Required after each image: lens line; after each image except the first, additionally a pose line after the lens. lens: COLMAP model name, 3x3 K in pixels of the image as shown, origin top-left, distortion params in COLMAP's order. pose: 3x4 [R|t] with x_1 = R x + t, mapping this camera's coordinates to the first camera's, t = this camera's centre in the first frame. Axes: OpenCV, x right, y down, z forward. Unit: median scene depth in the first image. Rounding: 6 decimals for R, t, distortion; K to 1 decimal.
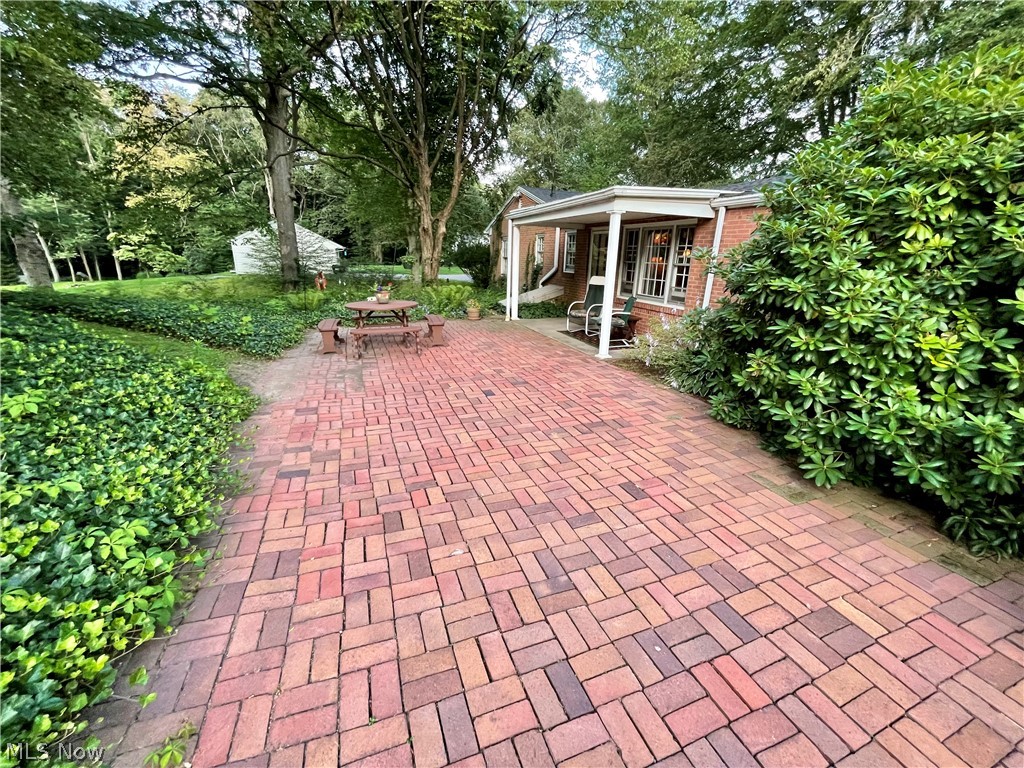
lens RADIAL K [[415.4, 0, 511.3], [0, 415.4, 389.1], [0, 0, 1]] dist [-0.002300, 0.000522]
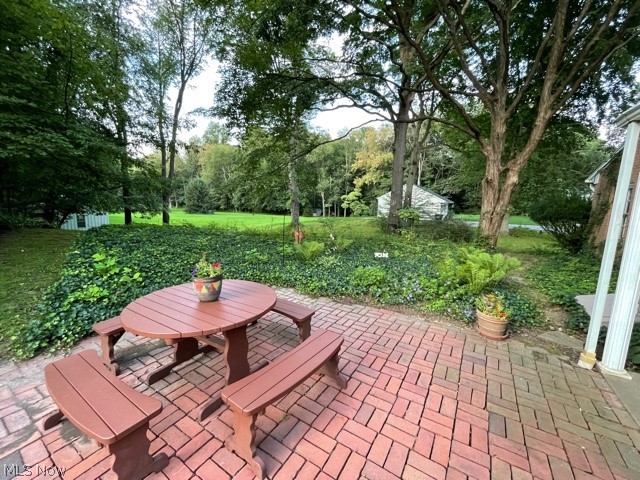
lens RADIAL K [[259.6, 0, 321.3], [0, 259.6, 238.5], [0, 0, 1]] dist [-0.002300, 0.000522]
pose [[0.623360, 0.108202, -0.774413, 0.011526], [-0.254254, 0.964609, -0.069884, -0.129444], [0.739444, 0.240460, 0.628809, 0.398160]]
